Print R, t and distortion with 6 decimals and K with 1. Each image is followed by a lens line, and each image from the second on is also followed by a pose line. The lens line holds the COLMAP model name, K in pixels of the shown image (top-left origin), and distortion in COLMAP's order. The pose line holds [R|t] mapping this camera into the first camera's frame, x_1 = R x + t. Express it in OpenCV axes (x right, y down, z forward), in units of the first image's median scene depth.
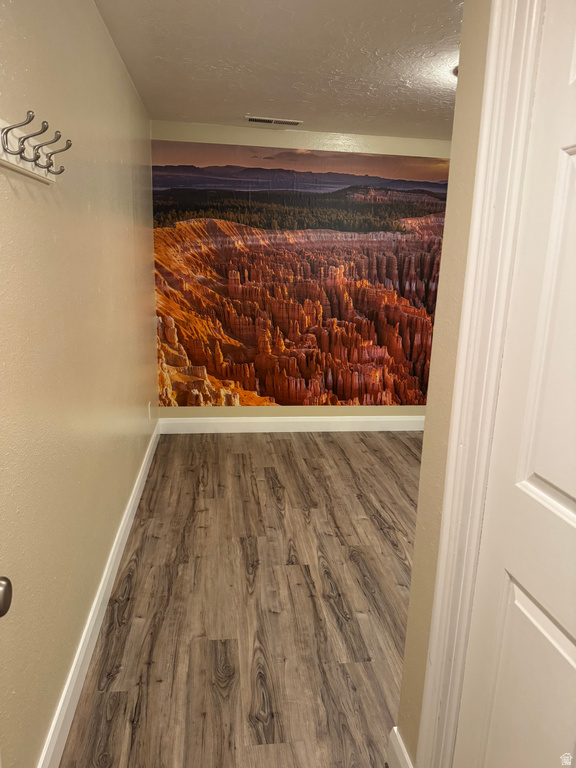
lens RADIAL K [[541.5, 0, 288.0], [0, 541.5, 384.0], [0, 0, 1]] dist [0.132750, -0.176994]
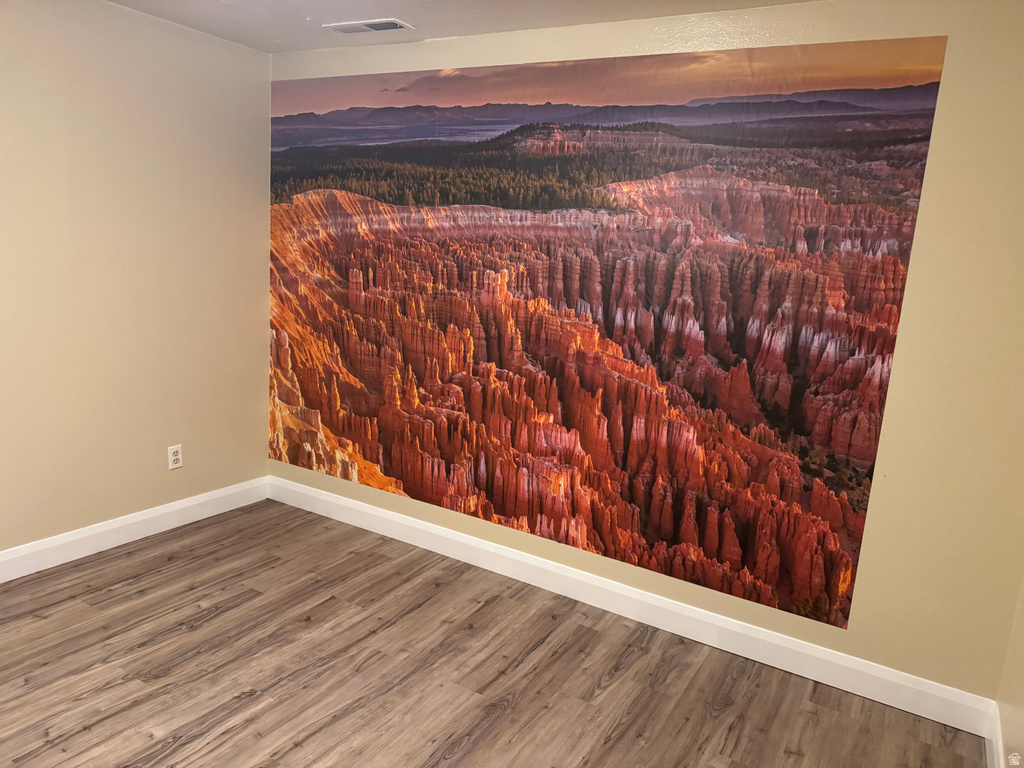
lens RADIAL K [[722.0, 0, 508.1], [0, 722.0, 383.4], [0, 0, 1]] dist [0.132750, -0.176994]
pose [[0.778341, 0.136603, -0.612800, 0.564846], [-0.186737, 0.982241, -0.018224, -0.092792], [0.599428, 0.128617, 0.790028, 0.442661]]
